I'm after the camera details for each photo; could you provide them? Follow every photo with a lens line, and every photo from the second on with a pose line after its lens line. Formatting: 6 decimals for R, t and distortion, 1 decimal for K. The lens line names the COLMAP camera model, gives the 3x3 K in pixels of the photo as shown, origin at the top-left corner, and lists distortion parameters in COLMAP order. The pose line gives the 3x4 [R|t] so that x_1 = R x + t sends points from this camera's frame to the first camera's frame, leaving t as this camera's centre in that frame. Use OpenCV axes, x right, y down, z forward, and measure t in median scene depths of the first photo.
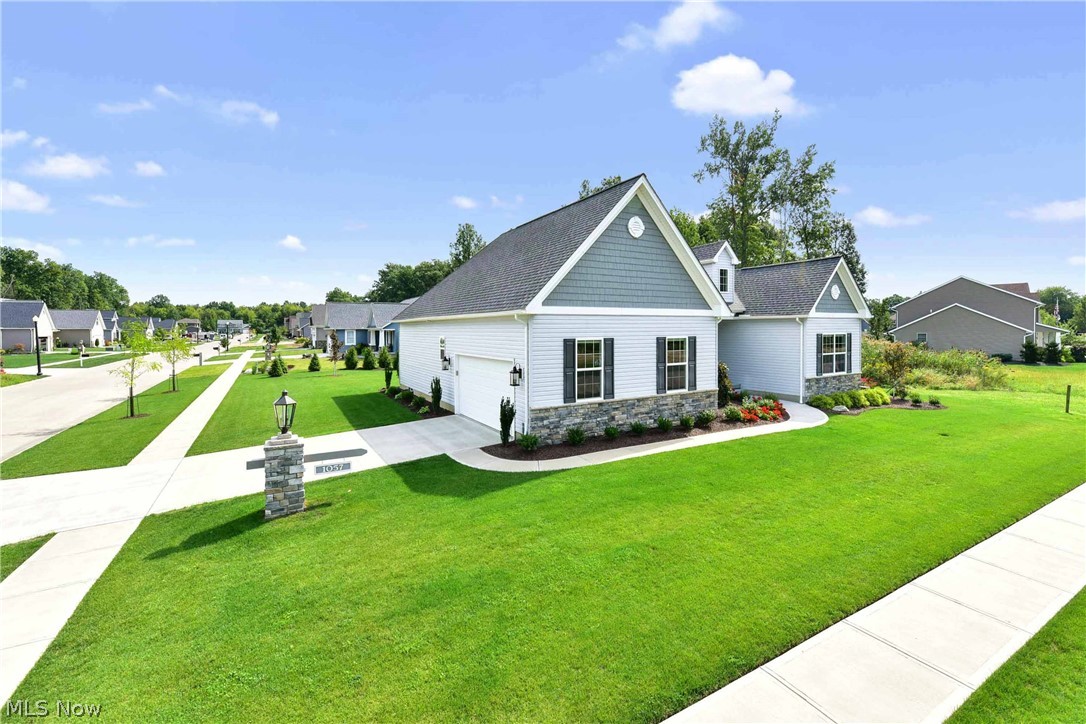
lens RADIAL K [[440.5, 0, 541.7], [0, 440.5, 326.3], [0, 0, 1]] dist [-0.001764, -0.001389]
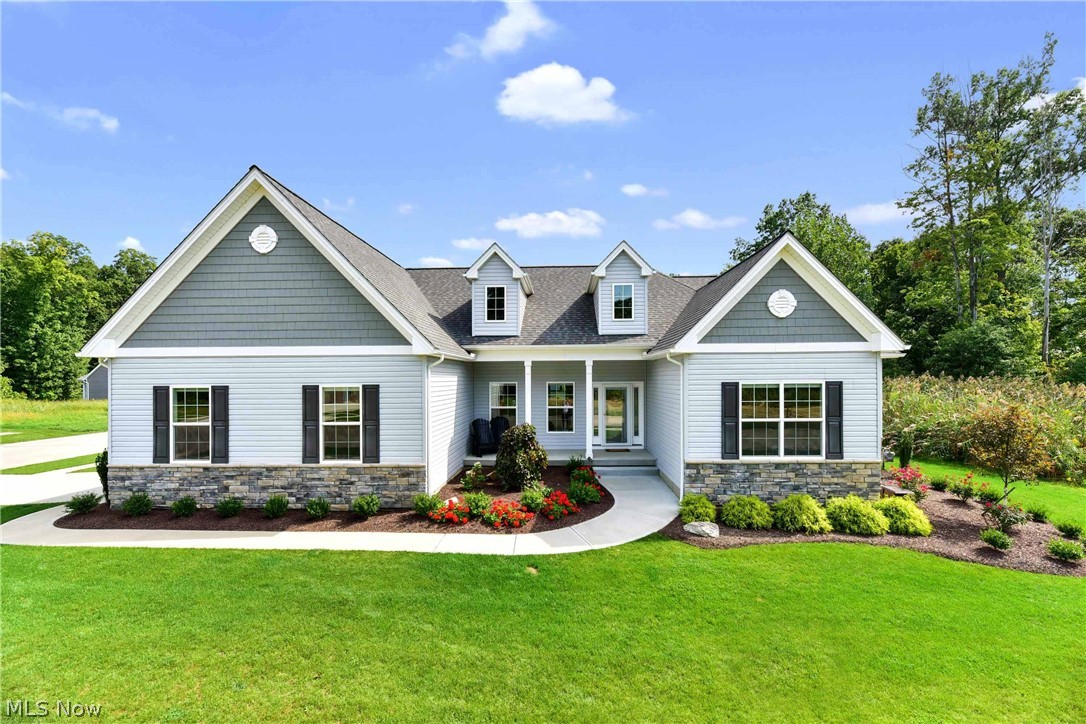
lens RADIAL K [[440.5, 0, 543.1], [0, 440.5, 362.4], [0, 0, 1]] dist [-0.001764, -0.001389]
pose [[0.863761, -0.010224, -0.503798, 0.956846], [0.004802, 0.999916, -0.012059, -0.002204], [0.503878, 0.007997, 0.863738, 0.560095]]
